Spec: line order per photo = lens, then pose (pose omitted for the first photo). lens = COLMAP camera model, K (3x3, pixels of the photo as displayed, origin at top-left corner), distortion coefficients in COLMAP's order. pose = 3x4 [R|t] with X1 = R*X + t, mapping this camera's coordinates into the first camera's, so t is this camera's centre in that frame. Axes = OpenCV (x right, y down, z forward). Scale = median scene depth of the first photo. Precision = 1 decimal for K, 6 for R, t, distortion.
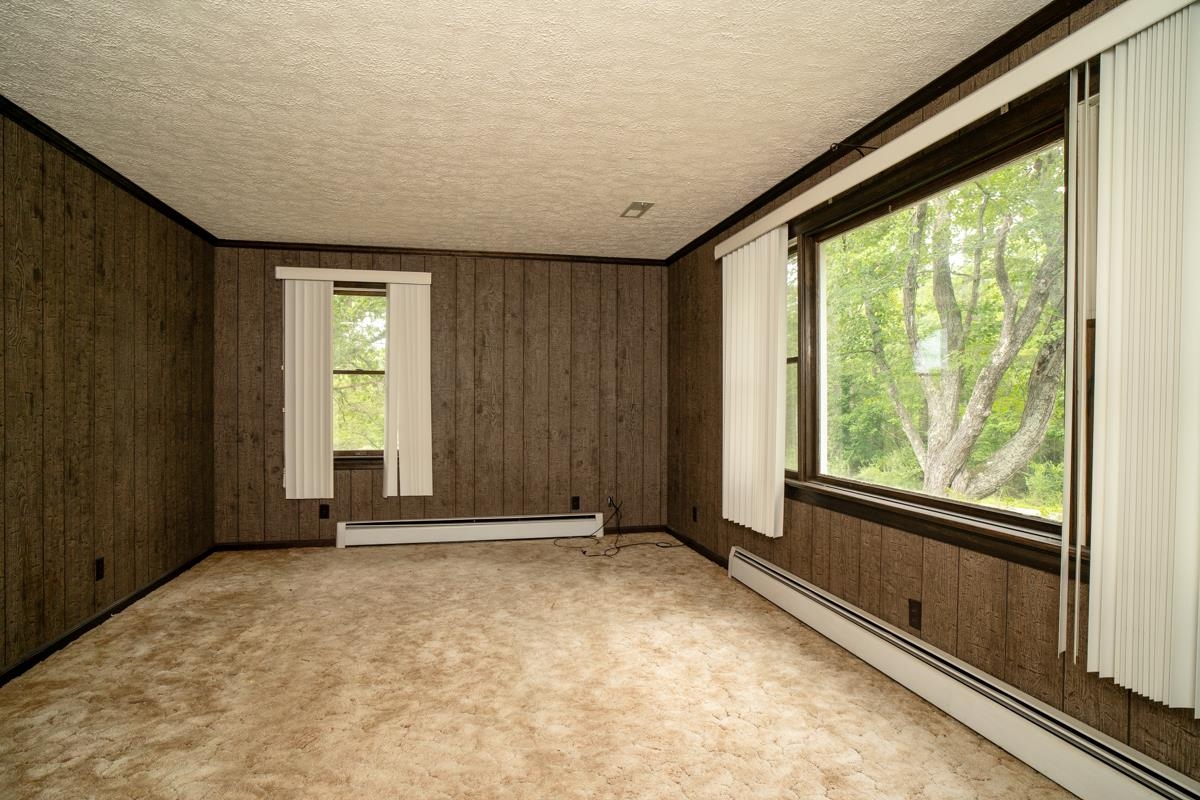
lens RADIAL K [[625.9, 0, 600.4], [0, 625.9, 409.0], [0, 0, 1]] dist [-0.059612, 0.027340]
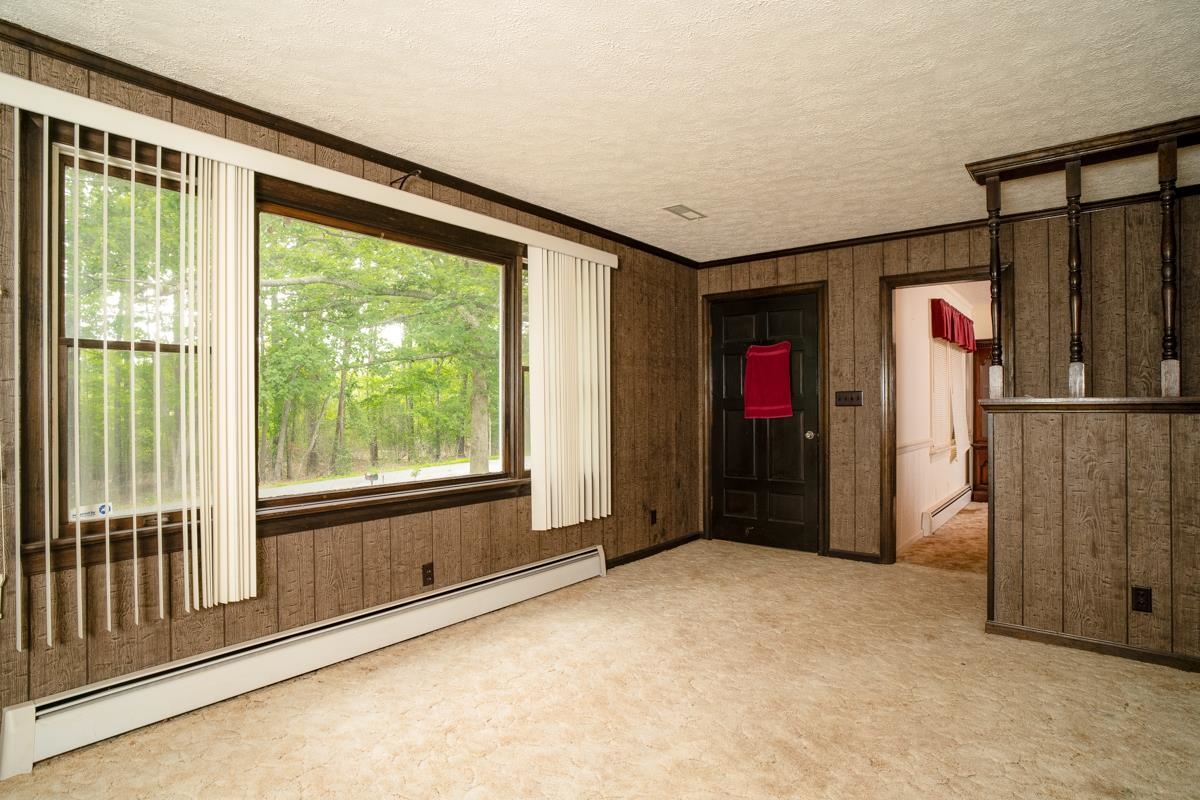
lens RADIAL K [[625.9, 0, 600.4], [0, 625.9, 409.0], [0, 0, 1]] dist [-0.059612, 0.027340]
pose [[-0.644639, -0.002667, 0.764482, -0.707430], [0.012774, 0.999817, 0.014259, -0.022674], [-0.764380, 0.018957, -0.644487, 1.565360]]
